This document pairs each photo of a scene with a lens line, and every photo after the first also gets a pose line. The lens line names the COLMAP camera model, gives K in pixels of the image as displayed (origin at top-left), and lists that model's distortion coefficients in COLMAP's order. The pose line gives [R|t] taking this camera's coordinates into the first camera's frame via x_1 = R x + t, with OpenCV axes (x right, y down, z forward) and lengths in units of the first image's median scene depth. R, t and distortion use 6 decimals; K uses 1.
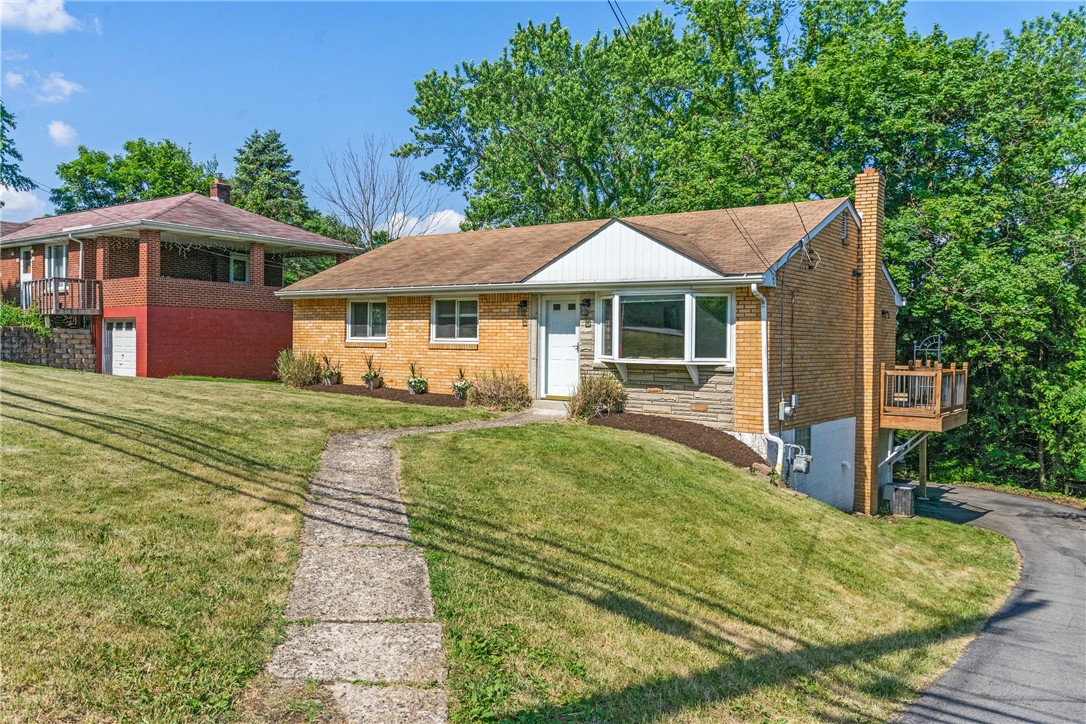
lens RADIAL K [[880.1, 0, 542.9], [0, 880.1, 360.6], [0, 0, 1]] dist [-0.000659, 0.000182]
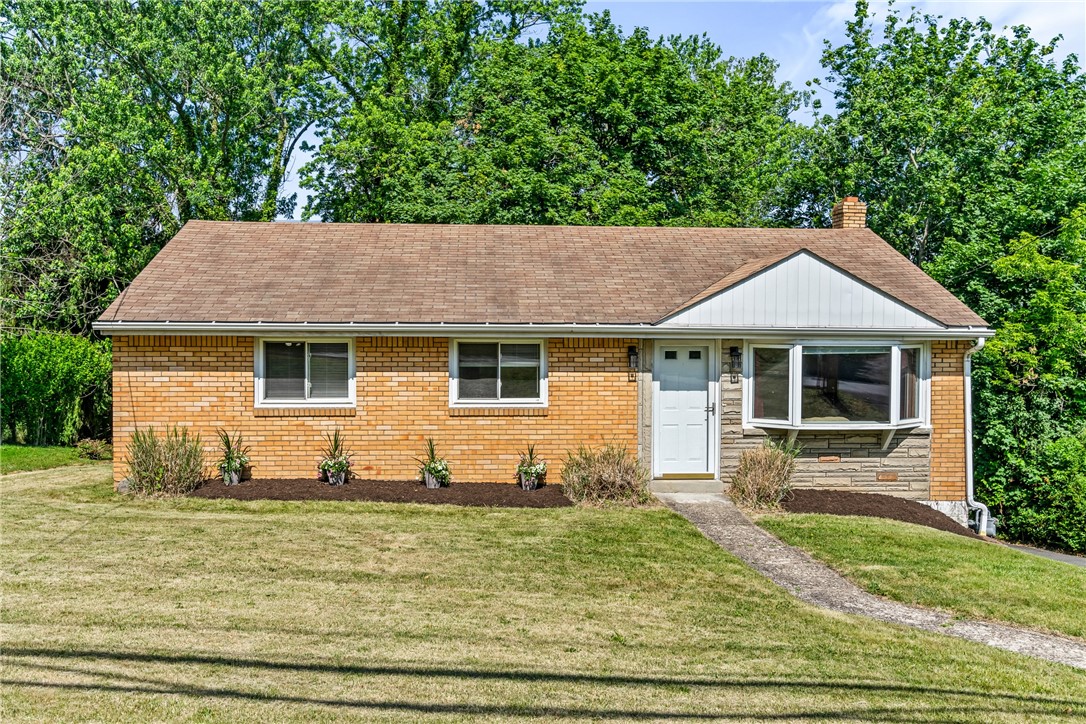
lens RADIAL K [[959.4, 0, 543.1], [0, 959.4, 360.2], [0, 0, 1]] dist [-0.003658, -0.001724]
pose [[0.751198, -0.034724, 0.659163, -0.658524], [0.018638, 0.999333, 0.031404, -0.091687], [-0.659814, -0.011305, 0.751344, 0.498362]]
